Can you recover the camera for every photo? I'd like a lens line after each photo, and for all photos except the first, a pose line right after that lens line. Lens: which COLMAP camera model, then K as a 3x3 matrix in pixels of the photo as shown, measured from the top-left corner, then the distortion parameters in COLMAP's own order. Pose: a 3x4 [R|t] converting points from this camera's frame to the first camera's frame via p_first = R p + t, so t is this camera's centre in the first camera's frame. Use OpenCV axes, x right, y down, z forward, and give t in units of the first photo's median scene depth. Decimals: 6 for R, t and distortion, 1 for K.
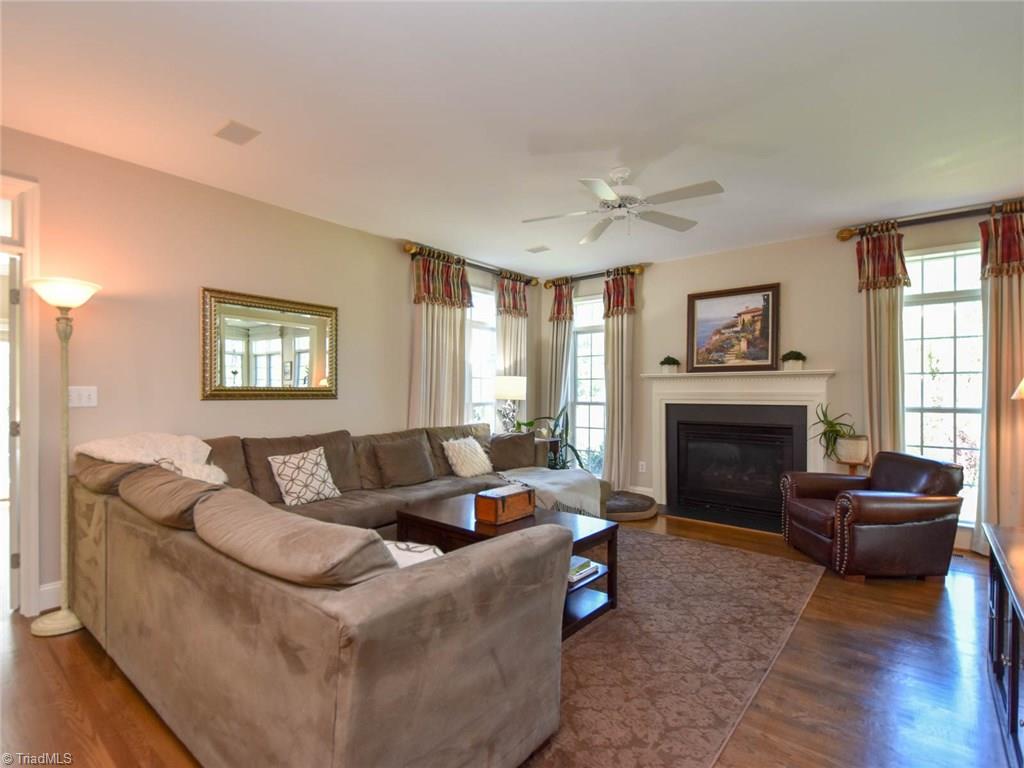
lens RADIAL K [[501.0, 0, 478.8], [0, 501.0, 389.2], [0, 0, 1]] dist [0.017606, -0.013228]
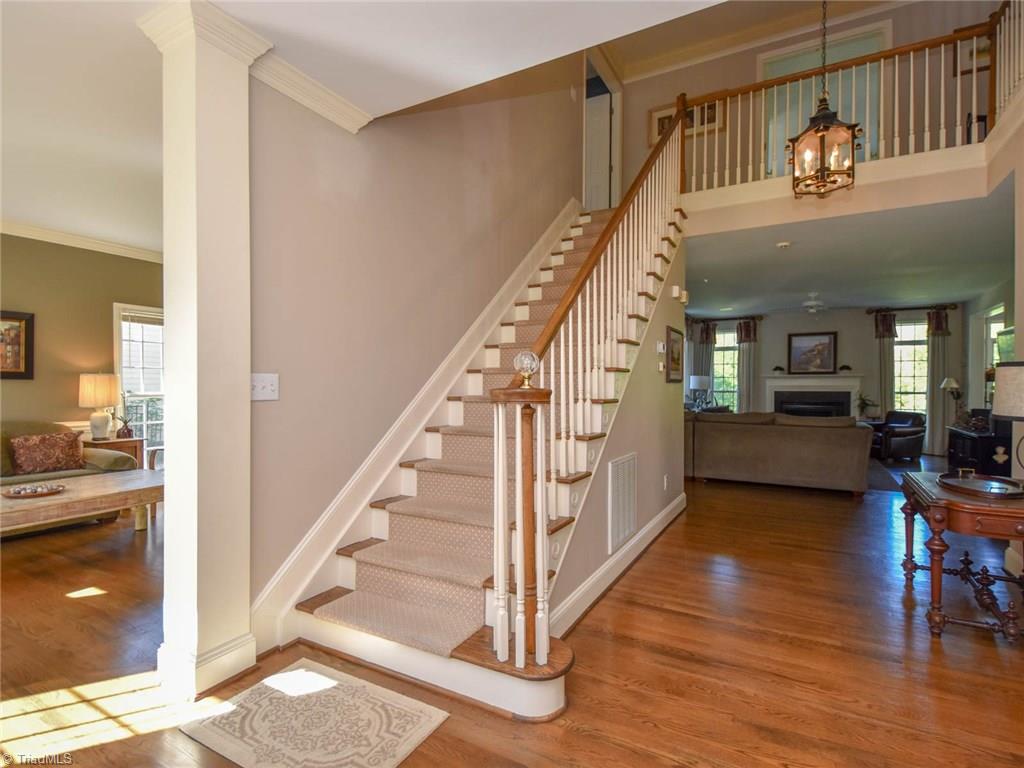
lens RADIAL K [[501.0, 0, 517.9], [0, 501.0, 387.0], [0, 0, 1]] dist [0.017606, -0.013228]
pose [[0.976629, 0.005005, 0.214874, -1.109748], [-0.006712, 0.999951, 0.007217, 0.007859], [-0.214827, -0.008491, 0.976615, -0.717862]]
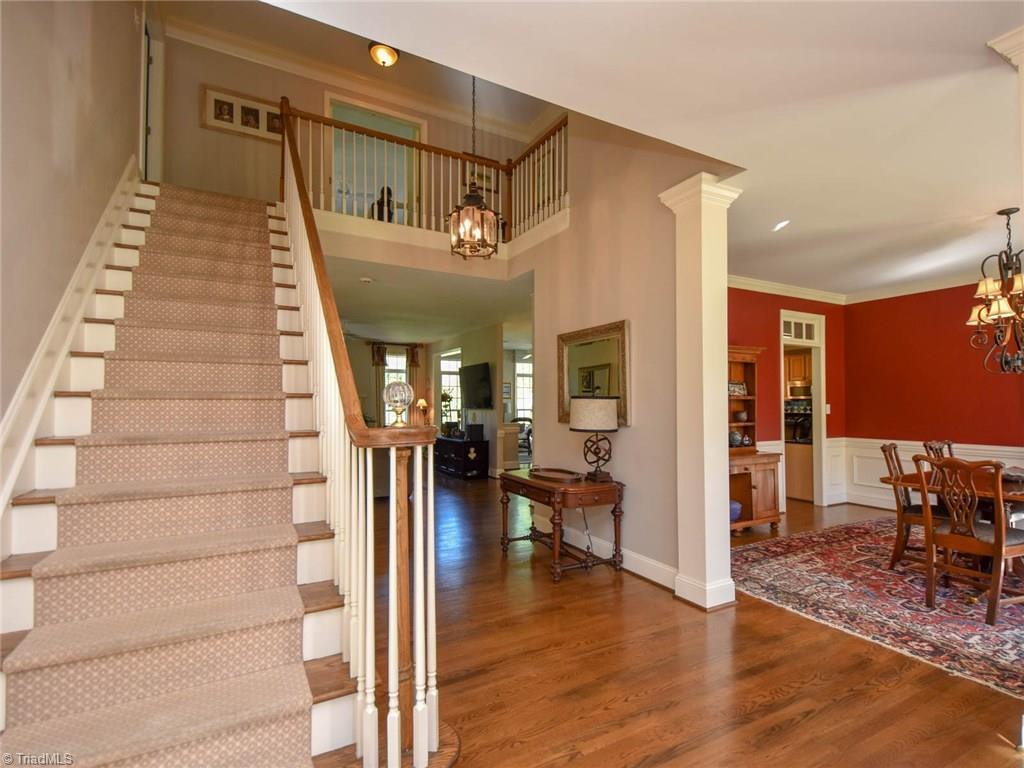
lens RADIAL K [[501.0, 0, 507.0], [0, 501.0, 389.9], [0, 0, 1]] dist [0.017606, -0.013228]
pose [[0.338498, 0.025946, 0.940609, -1.326304], [-0.004296, 0.999652, -0.026029, -0.005036], [-0.940957, 0.004769, 0.338492, -0.483801]]
